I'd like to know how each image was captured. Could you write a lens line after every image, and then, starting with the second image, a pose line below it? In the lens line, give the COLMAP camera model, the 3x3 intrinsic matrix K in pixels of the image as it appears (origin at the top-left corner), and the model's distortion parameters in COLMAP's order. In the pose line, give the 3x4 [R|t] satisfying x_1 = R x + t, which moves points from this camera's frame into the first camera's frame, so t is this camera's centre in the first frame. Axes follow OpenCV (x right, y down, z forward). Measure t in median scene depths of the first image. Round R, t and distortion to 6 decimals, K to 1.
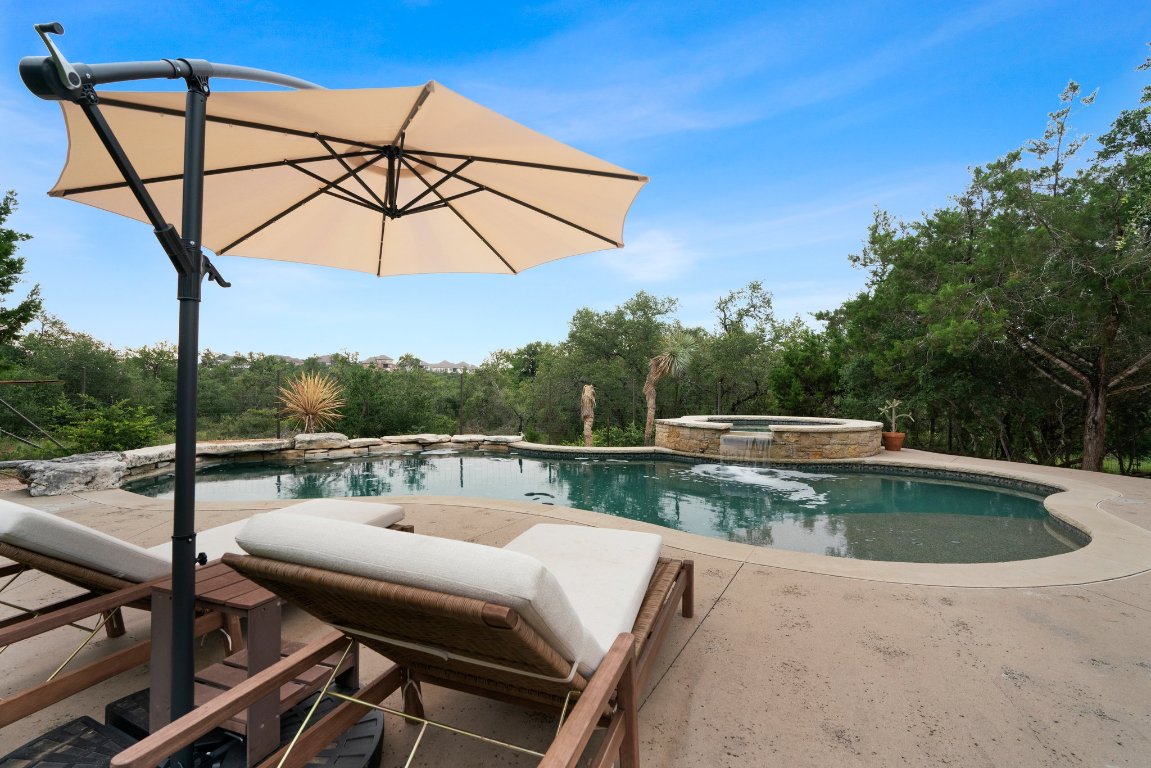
lens RADIAL K [[526.7, 0, 575.2], [0, 526.7, 385.9], [0, 0, 1]] dist [0.001532, 0.000417]
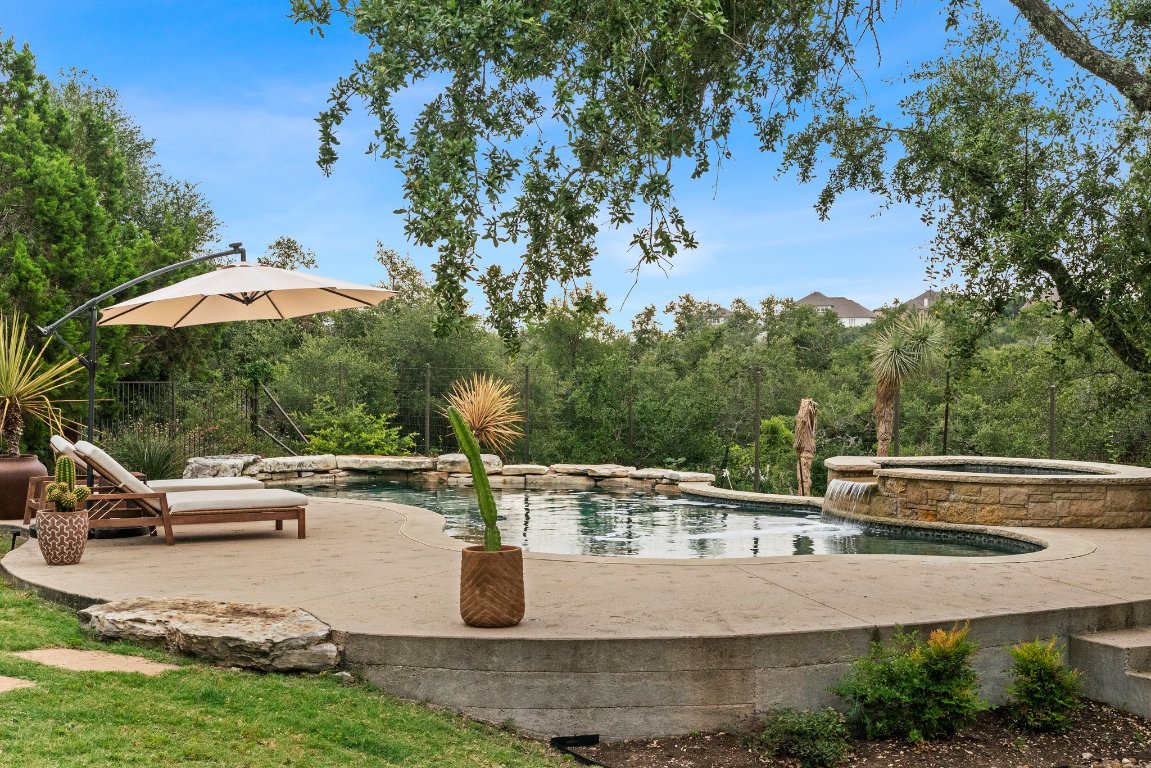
lens RADIAL K [[1588.4, 0, 575.6], [0, 1588.4, 383.3], [0, 0, 1]] dist [0.026576, 0.000000]
pose [[0.732738, 0.014280, -0.680361, 1.334961], [-0.009577, 0.999897, 0.010673, -0.046374], [0.680443, -0.001304, 0.732800, -0.686500]]
